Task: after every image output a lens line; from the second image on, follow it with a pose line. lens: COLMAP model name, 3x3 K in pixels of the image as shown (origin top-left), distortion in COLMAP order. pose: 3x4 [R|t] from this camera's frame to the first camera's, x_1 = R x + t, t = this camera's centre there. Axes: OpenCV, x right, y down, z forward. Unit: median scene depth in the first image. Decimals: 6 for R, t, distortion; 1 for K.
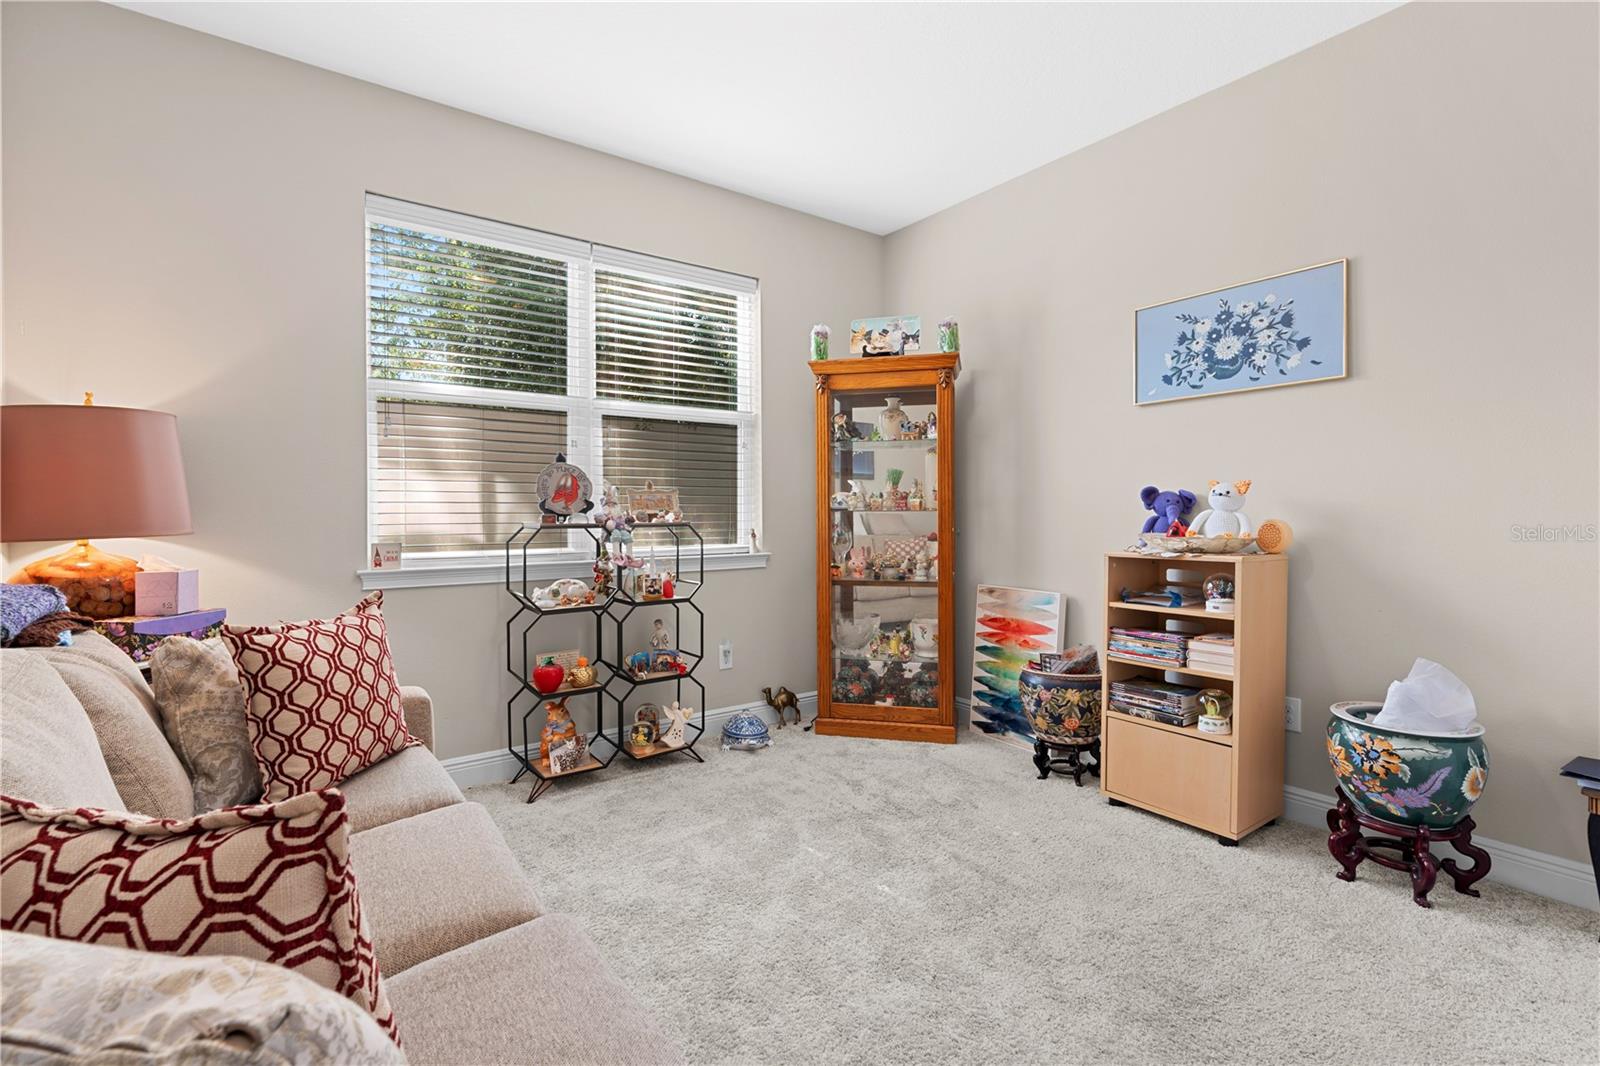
lens RADIAL K [[728.9, 0, 802.3], [0, 728.9, 529.7], [0, 0, 1]] dist [-0.010534, 0.004584]
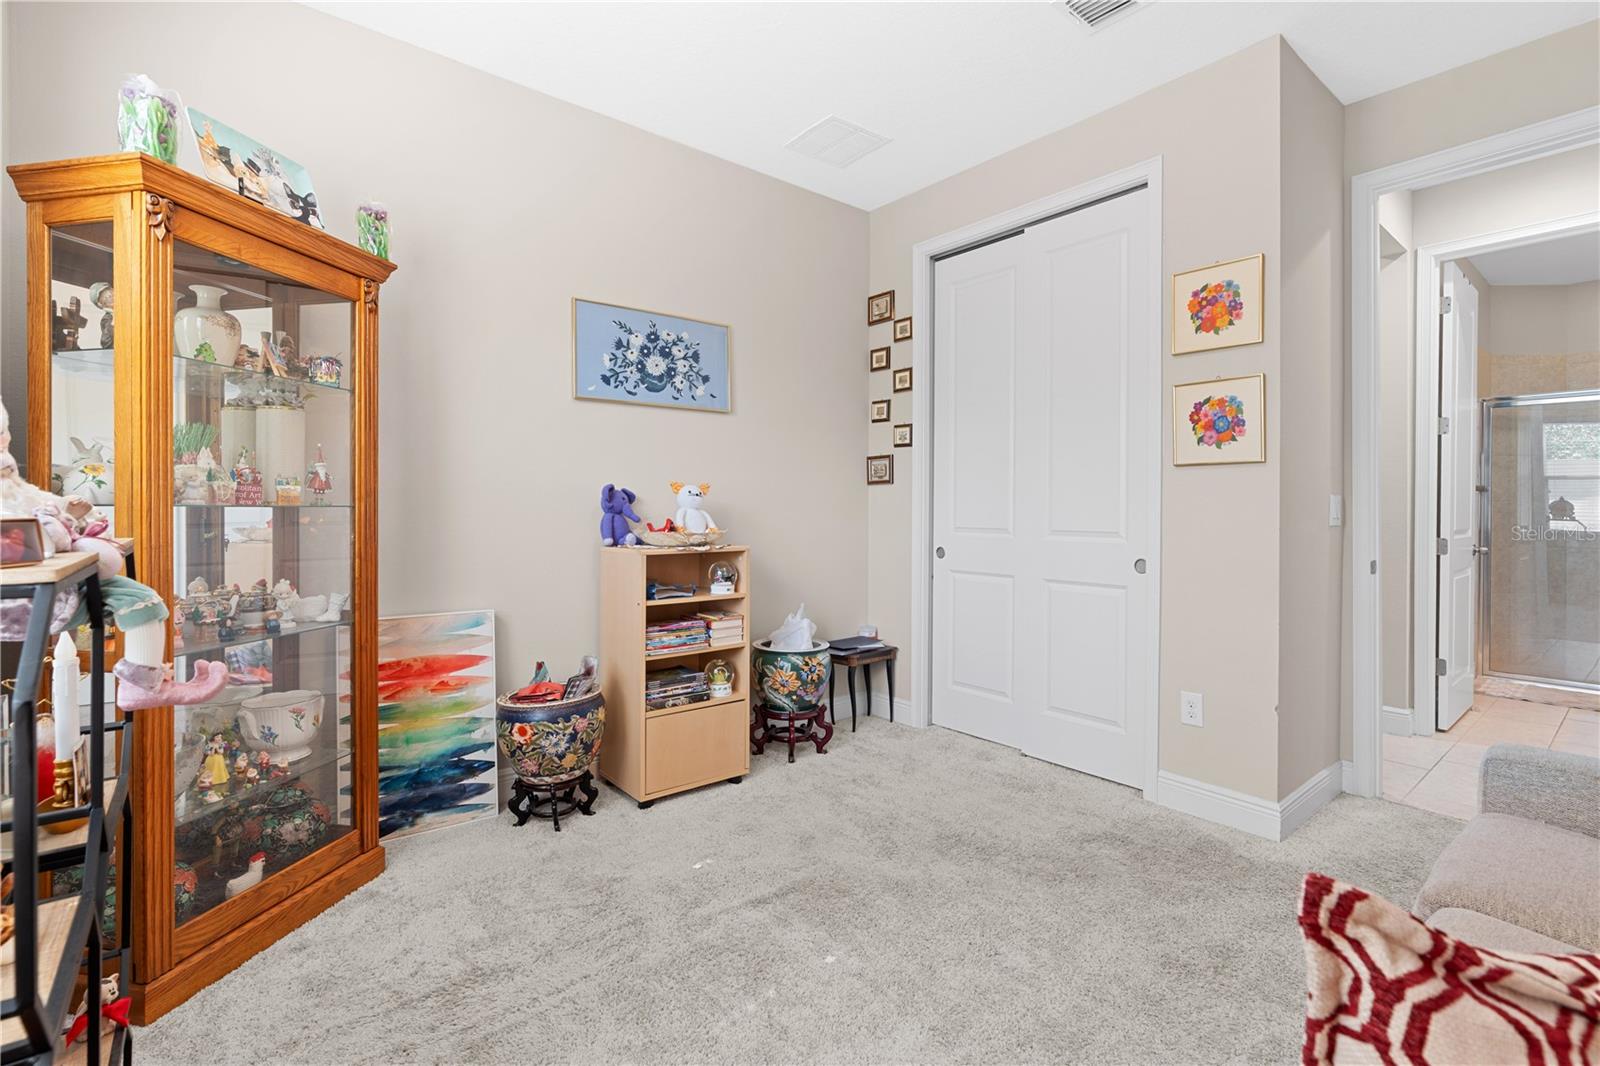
lens RADIAL K [[728.9, 0, 801.9], [0, 728.9, 515.9], [0, 0, 1]] dist [-0.010534, 0.004584]
pose [[-0.056071, -0.008874, 0.998387, -0.577014], [0.020460, 0.999740, 0.010035, -0.021884], [-0.998217, 0.020989, -0.055875, 0.854169]]
